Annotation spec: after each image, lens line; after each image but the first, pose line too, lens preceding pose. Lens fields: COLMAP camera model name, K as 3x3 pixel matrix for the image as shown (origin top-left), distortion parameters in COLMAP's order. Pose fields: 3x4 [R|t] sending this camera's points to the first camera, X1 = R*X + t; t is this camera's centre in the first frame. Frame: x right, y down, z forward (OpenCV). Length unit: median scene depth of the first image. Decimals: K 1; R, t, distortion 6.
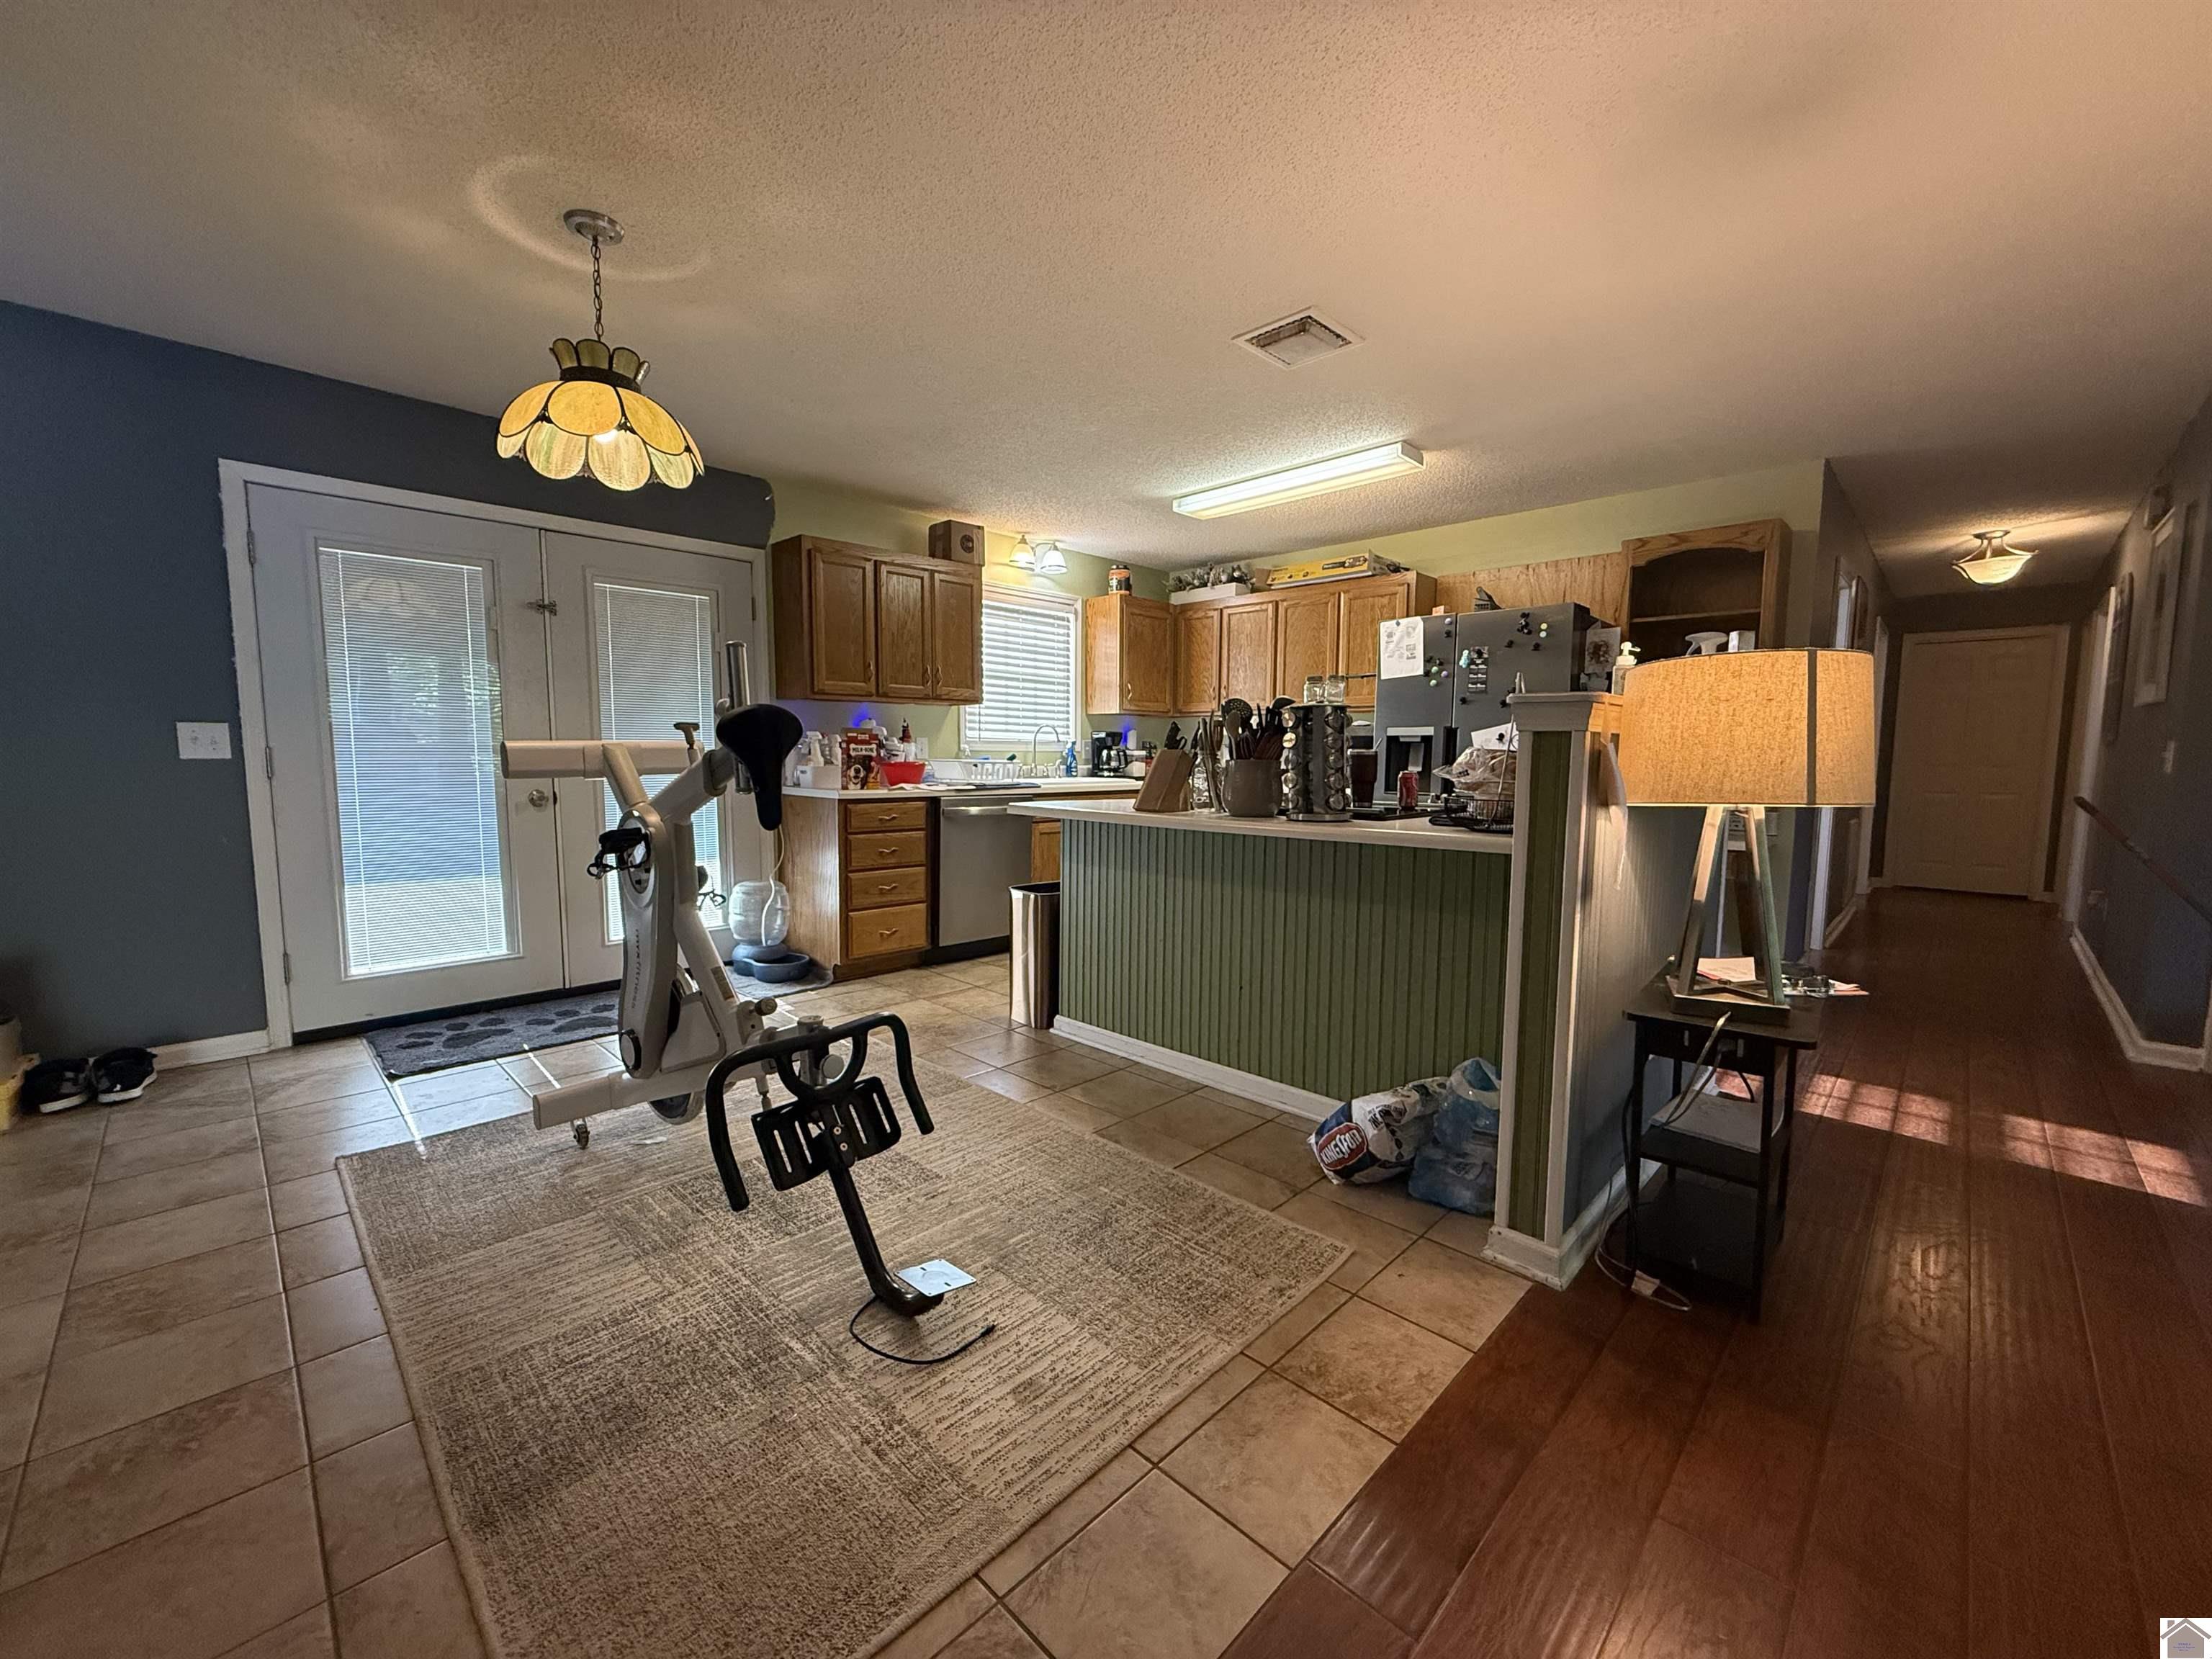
lens RADIAL K [[883.2, 0, 1102.9], [0, 883.2, 834.3], [0, 0, 1]] dist [0.000522, -0.000139]
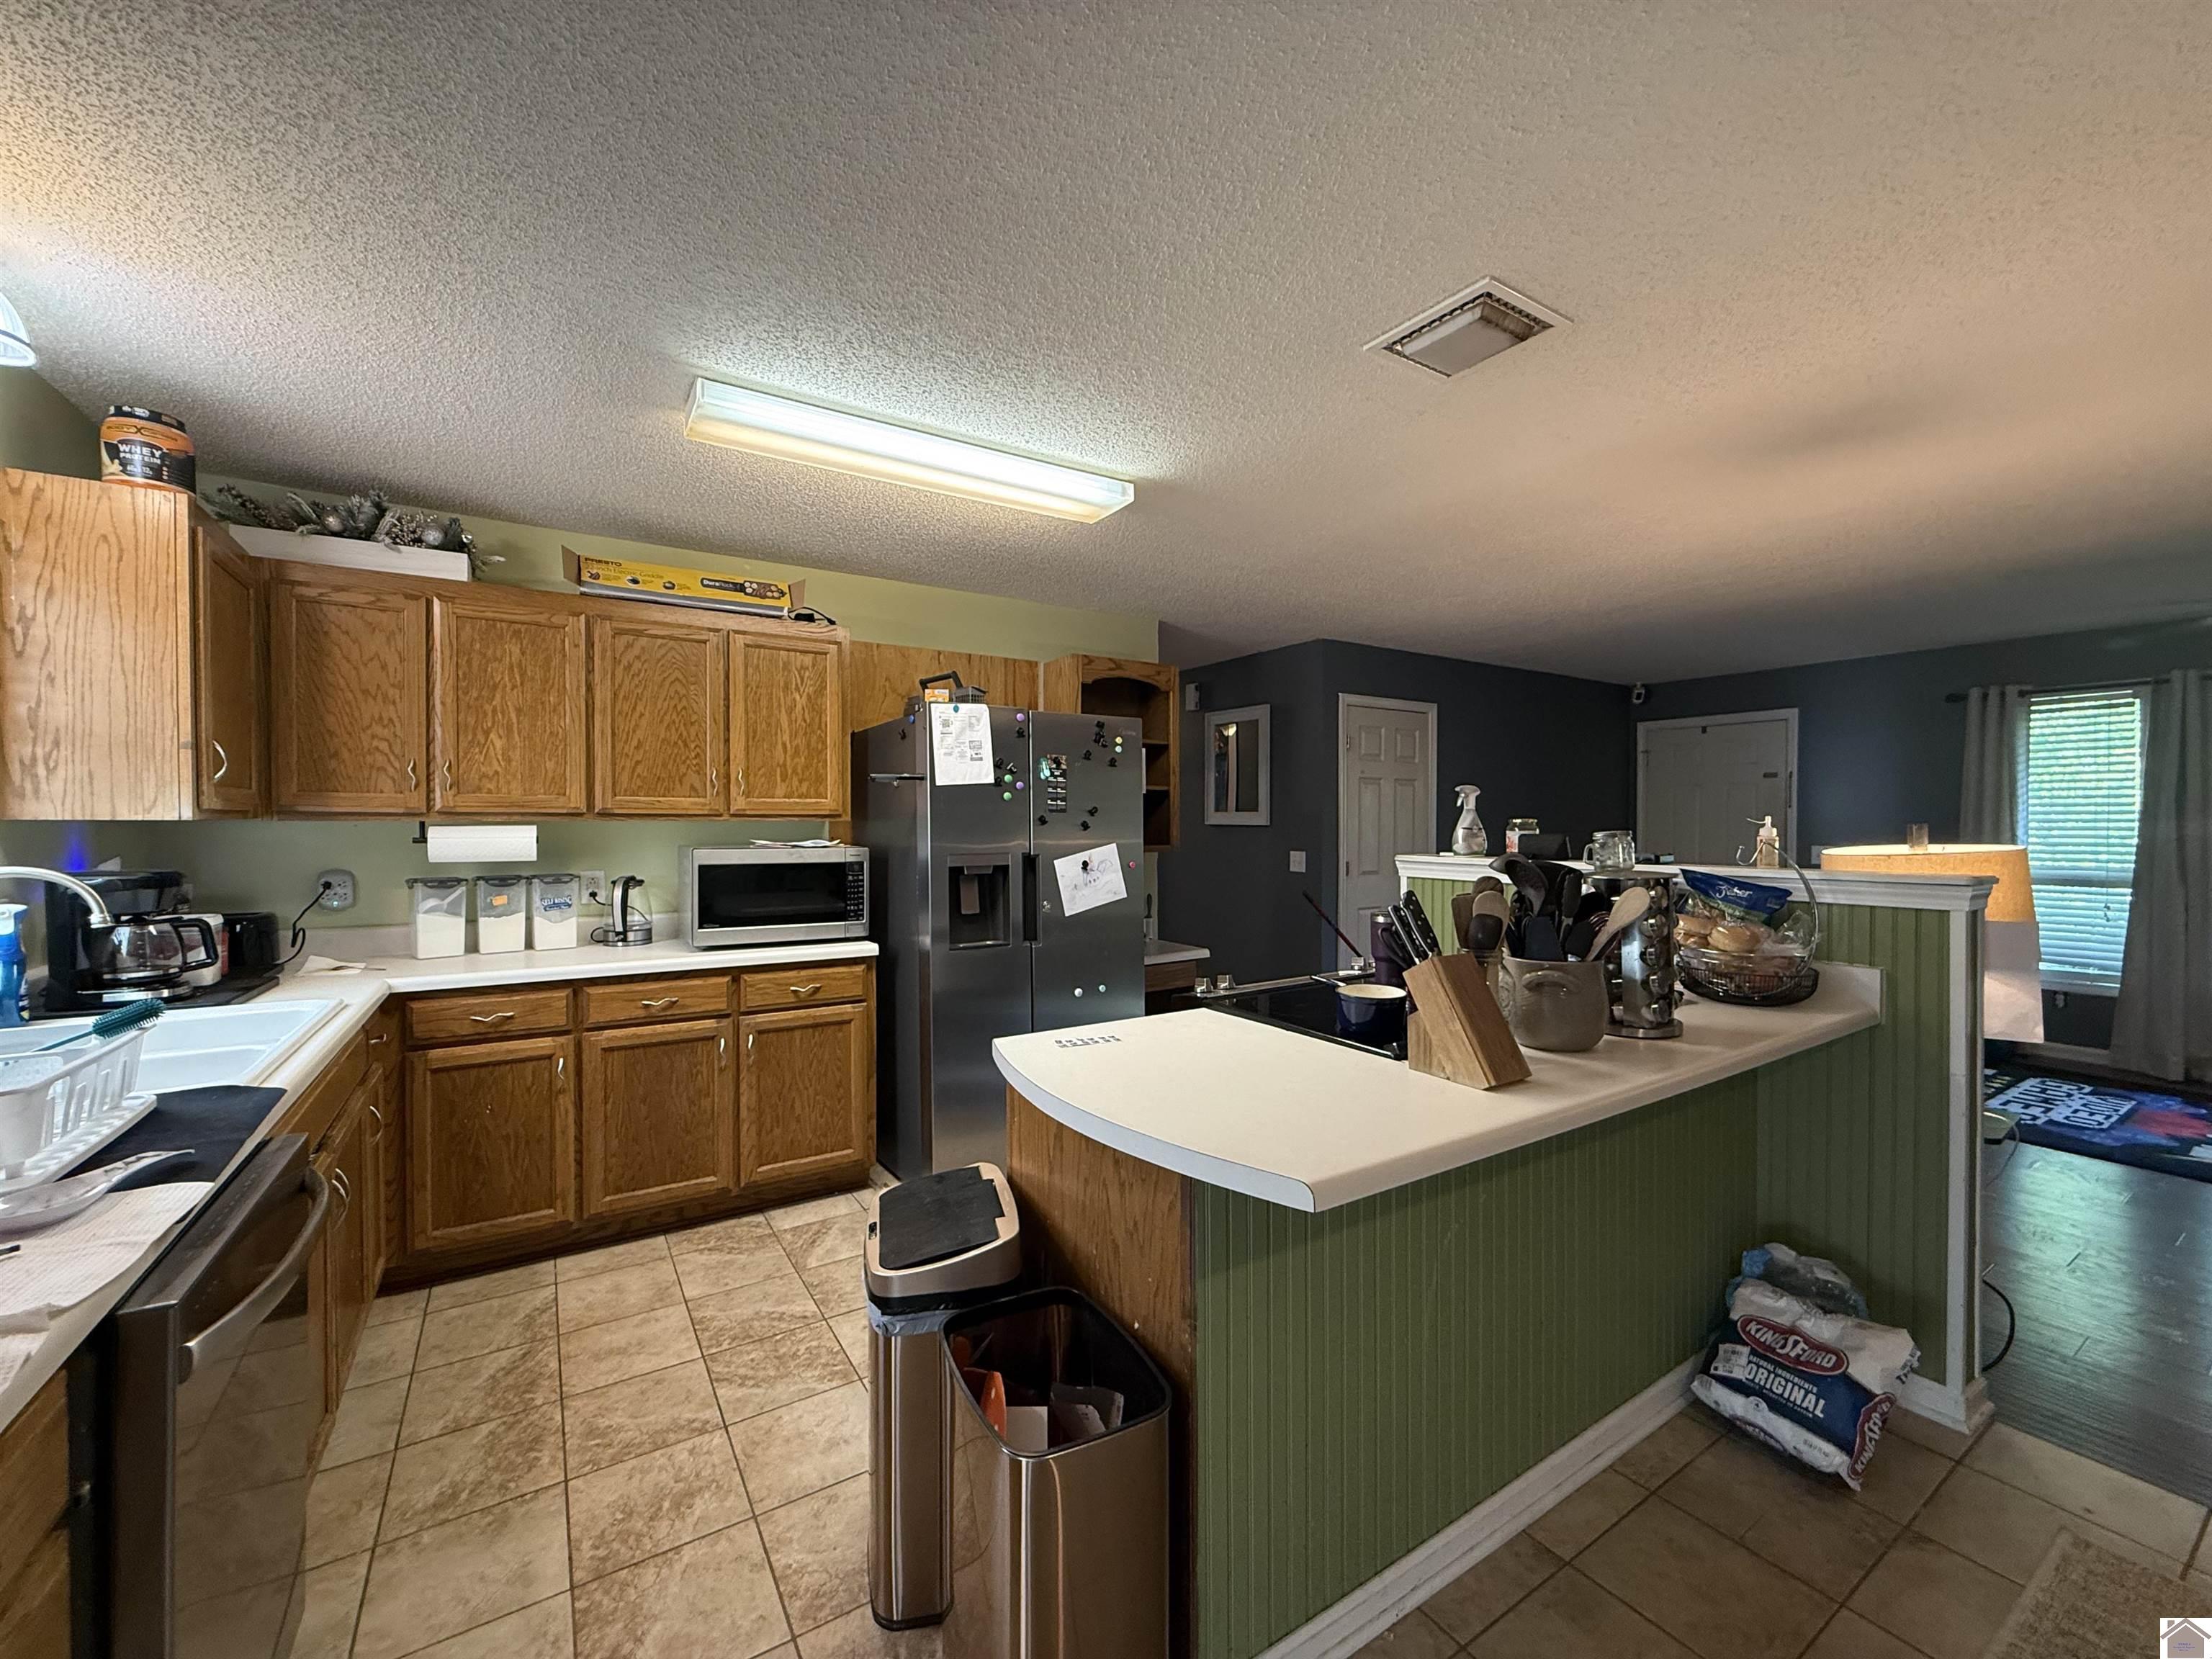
lens RADIAL K [[883.2, 0, 1102.9], [0, 883.2, 834.3], [0, 0, 1]] dist [0.000522, -0.000139]
pose [[0.222514, -0.021854, 0.974684, -0.352665], [0.092585, 0.995704, 0.001188, -0.137287], [-0.970523, 0.089977, 0.223582, 0.786669]]
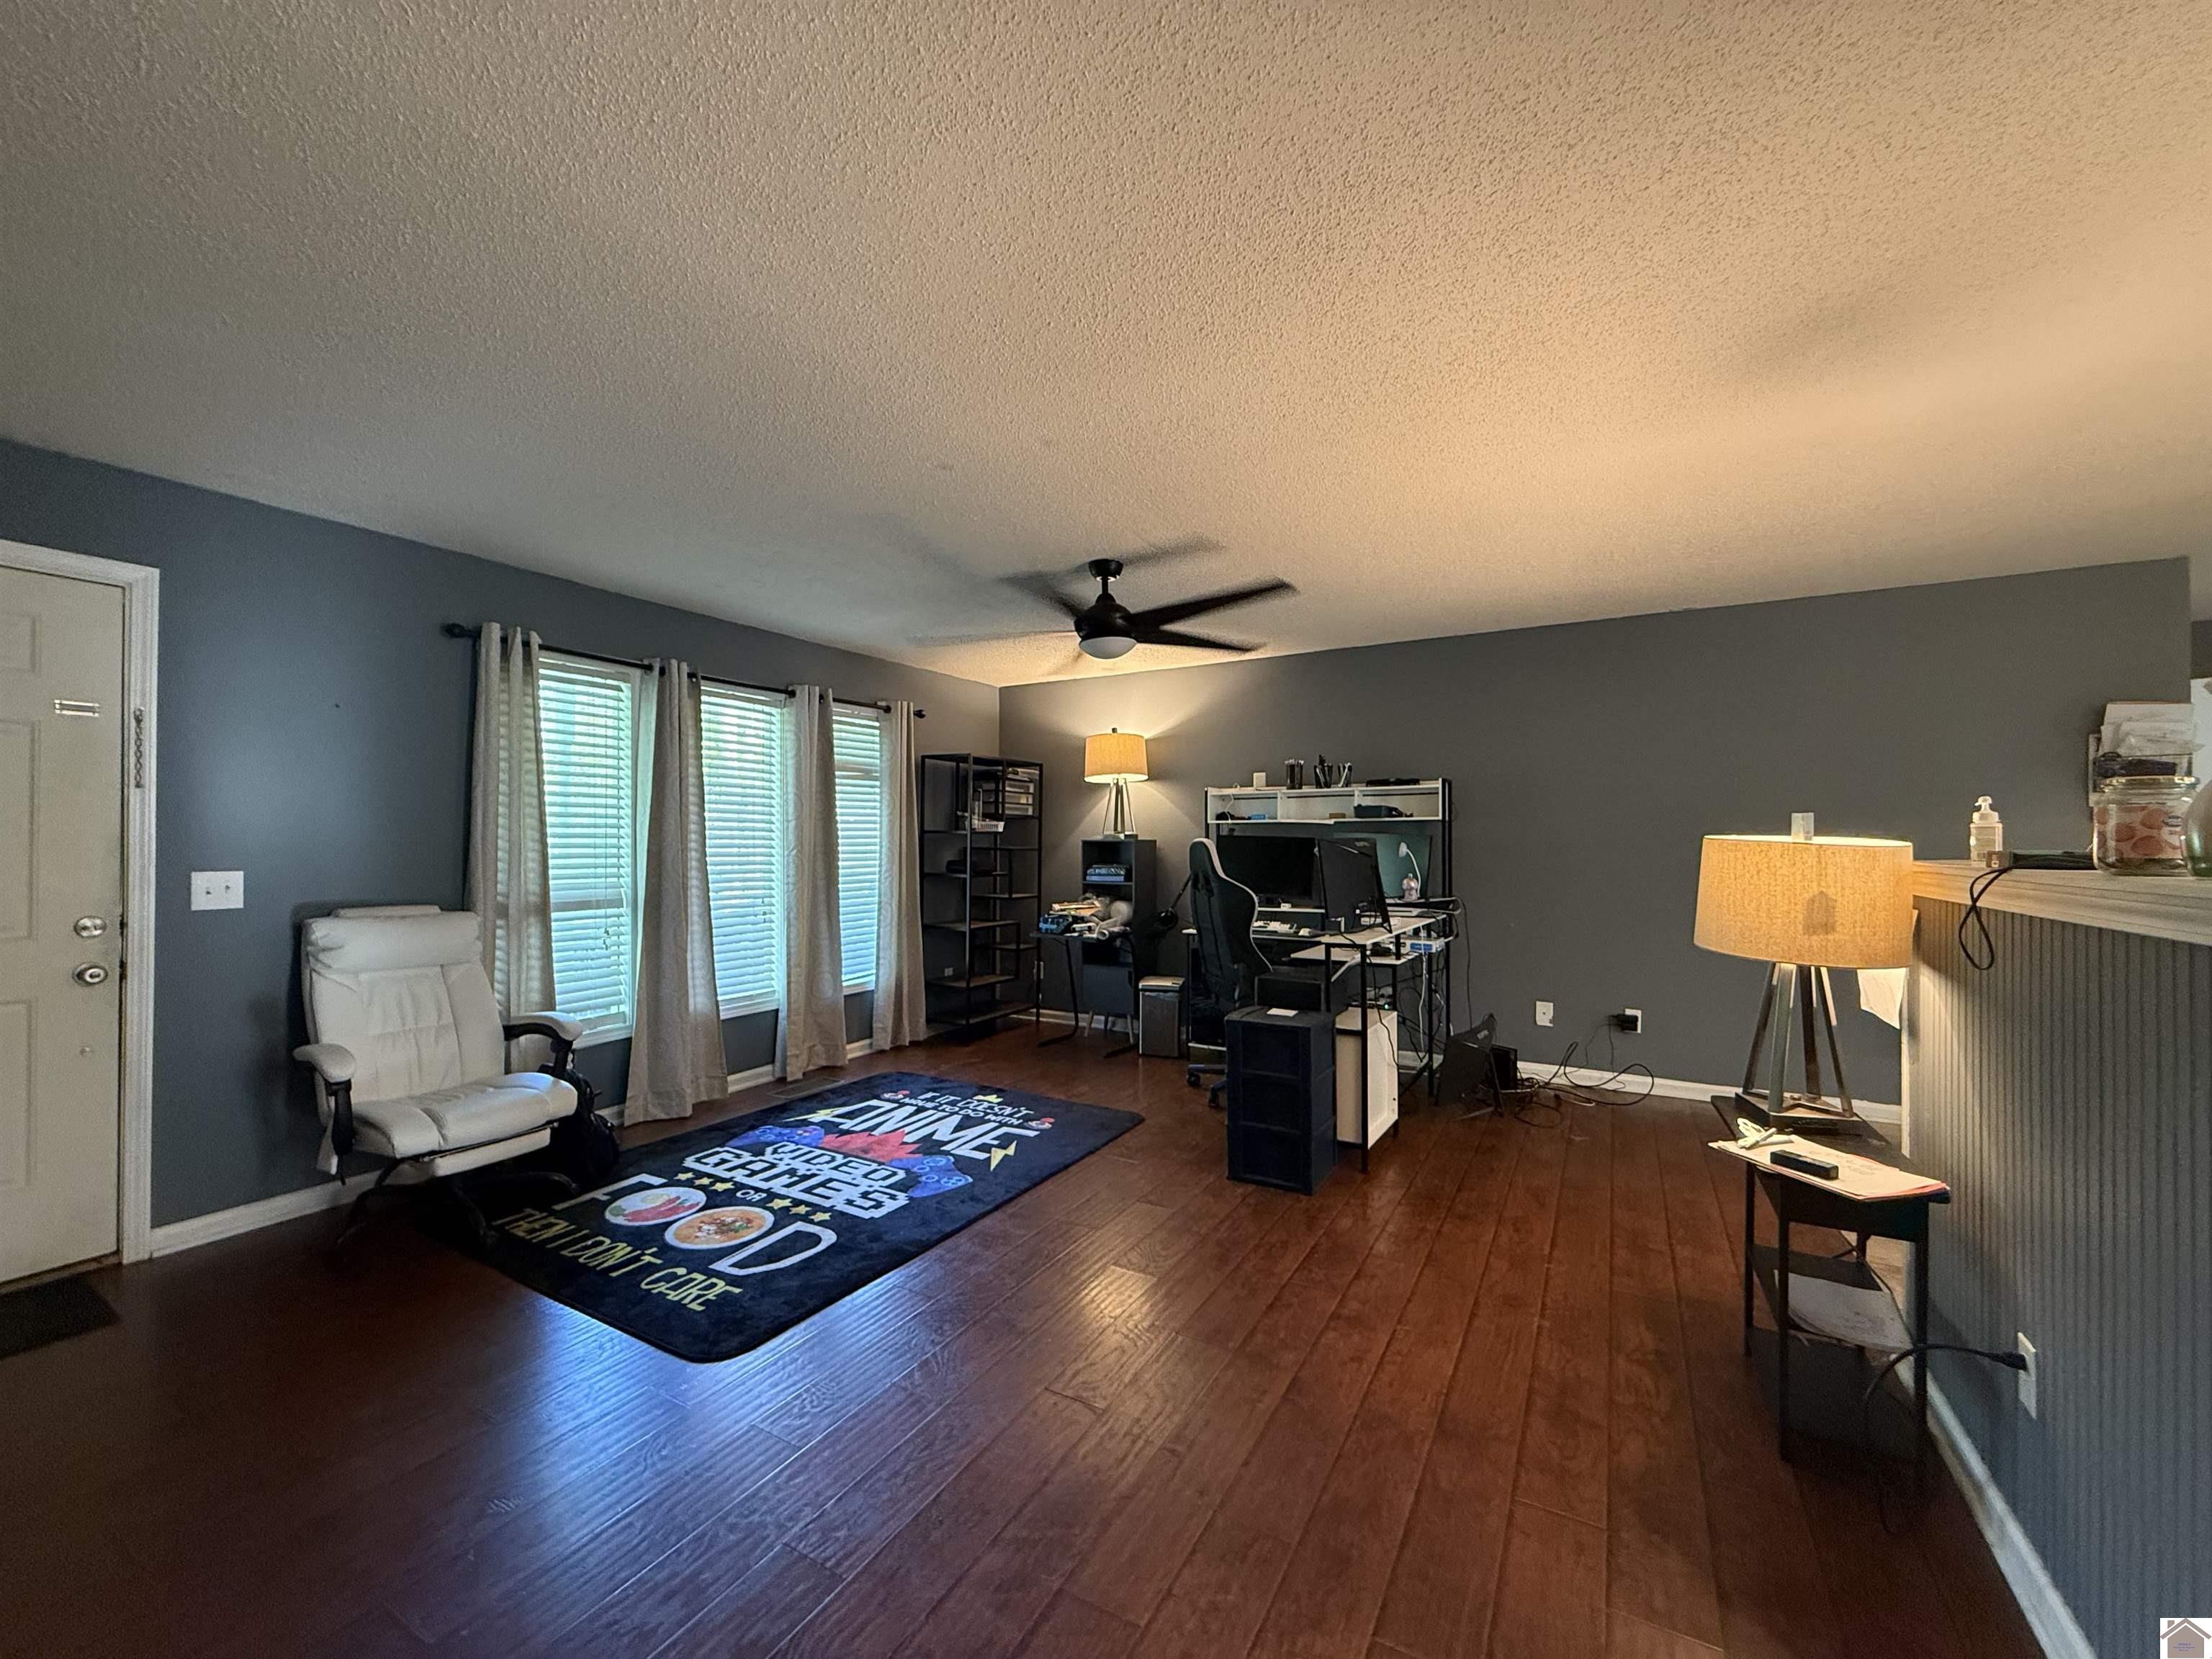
lens RADIAL K [[889.8, 0, 1100.7], [0, 889.8, 833.5], [0, 0, 1]] dist [0.000004, -0.000007]
pose [[-0.969607, -0.009514, -0.244482, 0.821072], [-0.029023, 0.996661, 0.076316, -0.111050], [0.242940, 0.081092, -0.966646, 0.814640]]
